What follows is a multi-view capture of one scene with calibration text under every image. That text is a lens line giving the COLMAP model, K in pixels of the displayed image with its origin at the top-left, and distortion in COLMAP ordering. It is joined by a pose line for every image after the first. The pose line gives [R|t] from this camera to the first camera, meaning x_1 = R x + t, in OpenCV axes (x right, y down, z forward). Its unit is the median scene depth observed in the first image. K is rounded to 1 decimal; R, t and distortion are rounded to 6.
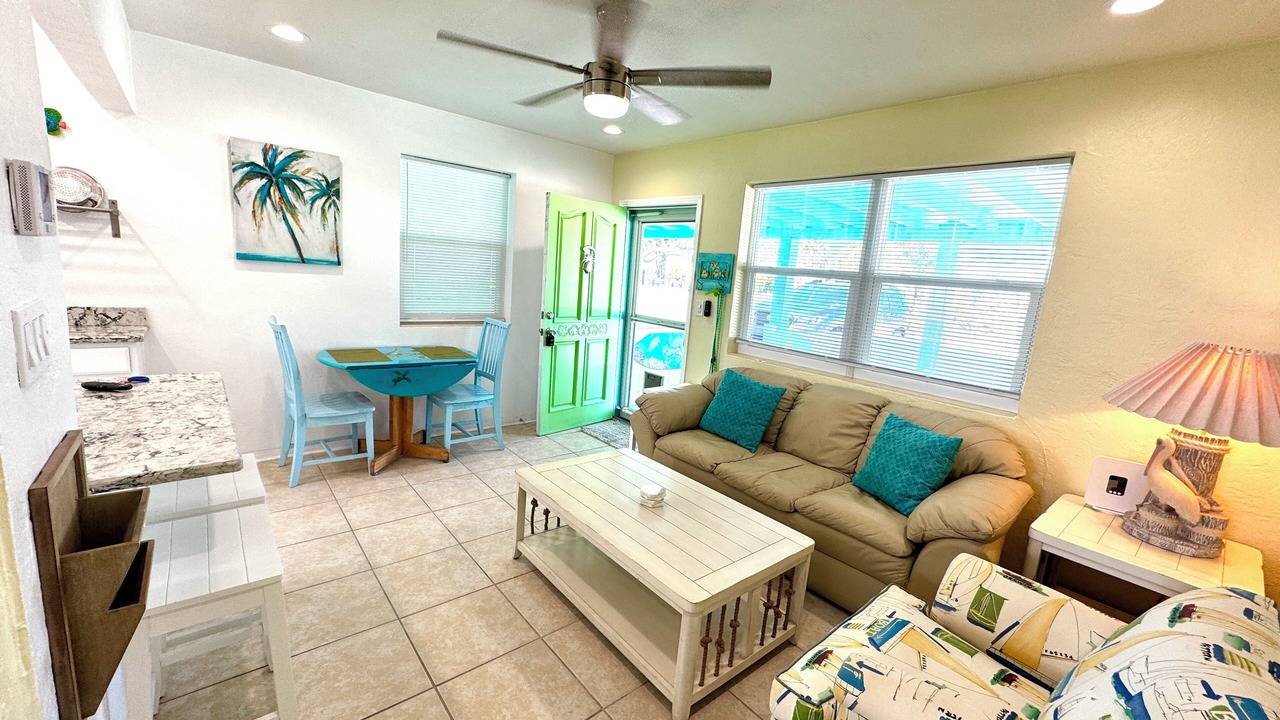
lens RADIAL K [[510.6, 0, 638.2], [0, 510.6, 366.4], [0, 0, 1]] dist [-0.003687, -0.000377]
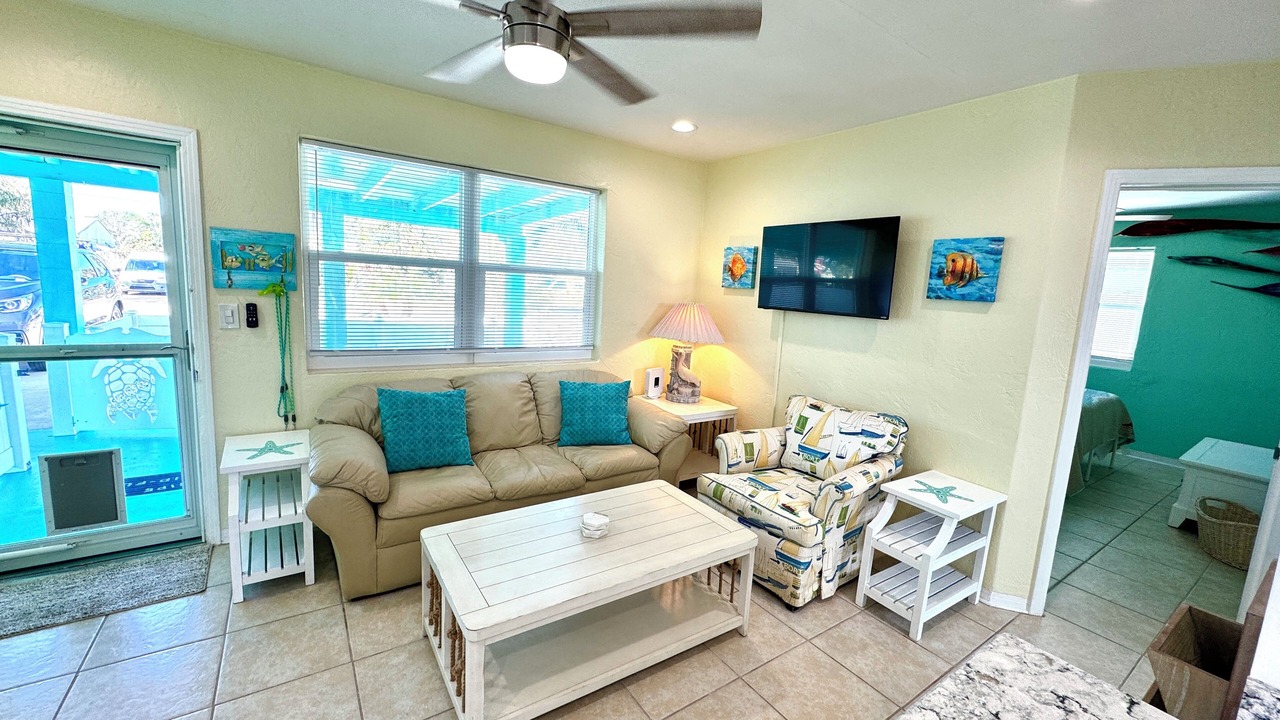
lens RADIAL K [[510.6, 0, 637.6], [0, 510.6, 361.8], [0, 0, 1]] dist [-0.003687, -0.000377]
pose [[0.105023, -0.225762, 0.968505, -0.677251], [0.132631, 0.968370, 0.211348, -0.190415], [-0.985586, 0.106257, 0.131644, 0.644050]]
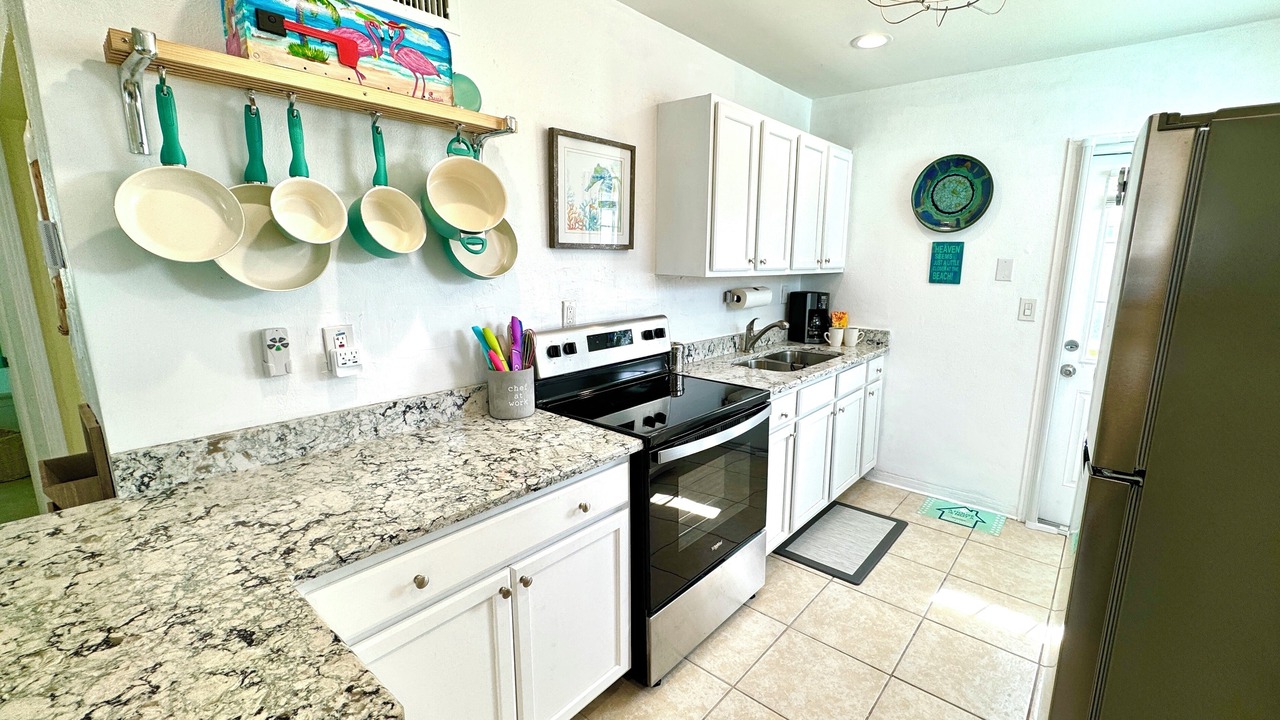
lens RADIAL K [[534.4, 0, 695.6], [0, 534.4, 359.6], [0, 0, 1]] dist [-0.001244, -0.001039]
pose [[-0.973963, -0.054944, -0.219949, -0.820617], [-0.130936, 0.928345, 0.347895, -0.247127], [0.185074, 0.367636, -0.911368, 0.876584]]
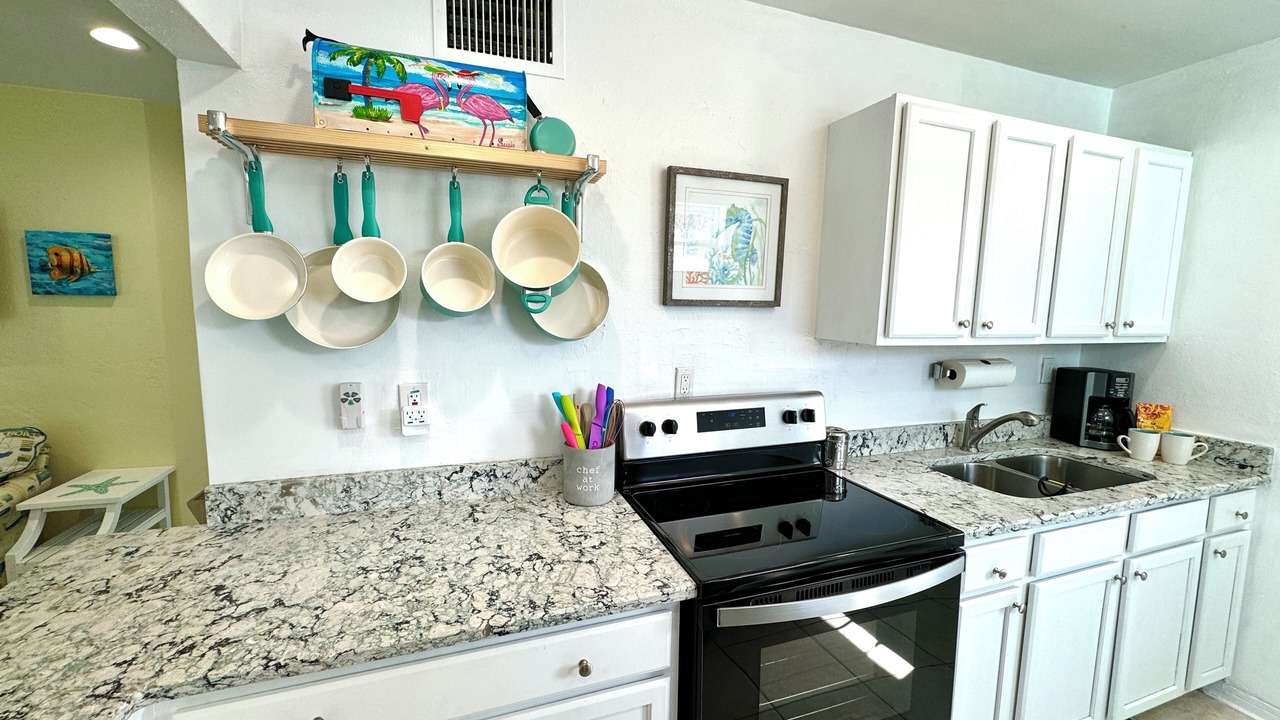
lens RADIAL K [[510.6, 0, 647.1], [0, 510.6, 357.5], [0, 0, 1]] dist [-0.000585, -0.001158]
pose [[-0.931380, -0.137426, 0.337113, -0.984426], [-0.030033, 0.951860, 0.305057, -0.229805], [-0.362807, 0.274000, -0.890671, 0.650771]]
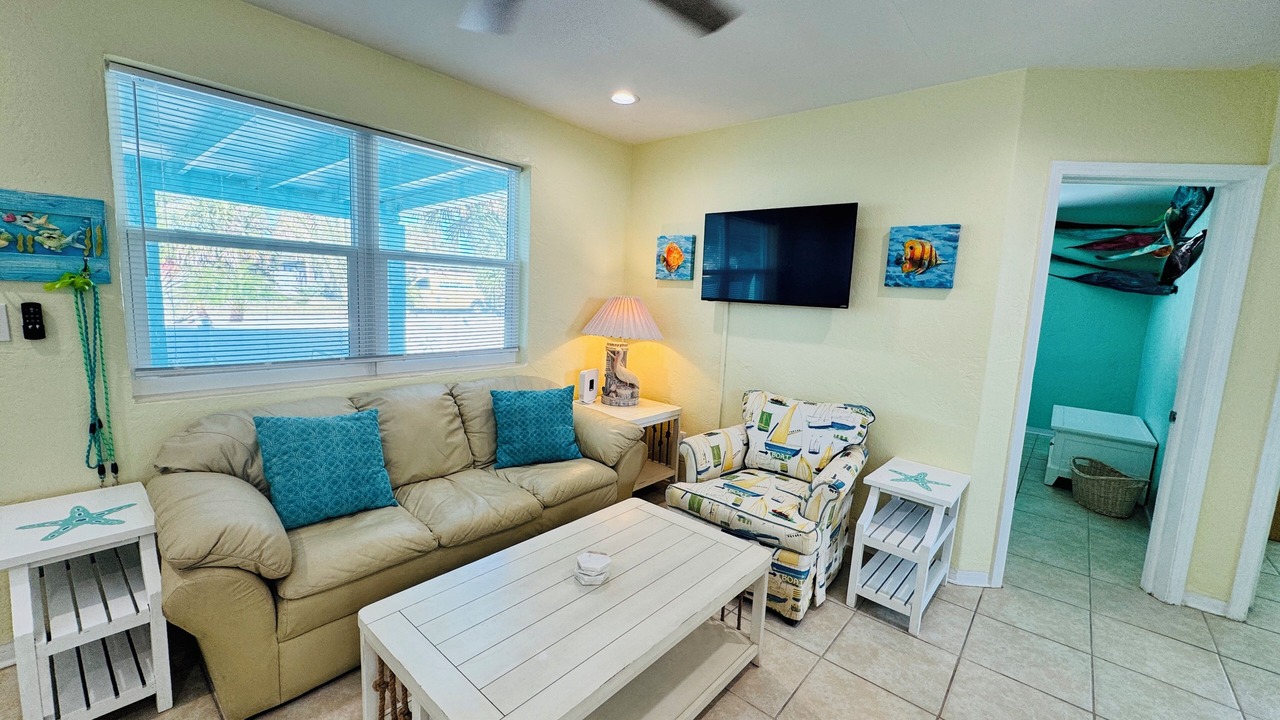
lens RADIAL K [[510.6, 0, 636.3], [0, 510.6, 362.6], [0, 0, 1]] dist [-0.003687, -0.000377]
pose [[-0.151719, -0.229475, 0.961417, -0.537446], [0.119585, 0.961270, 0.248312, -0.186129], [-0.981163, 0.152645, -0.118401, 0.823856]]
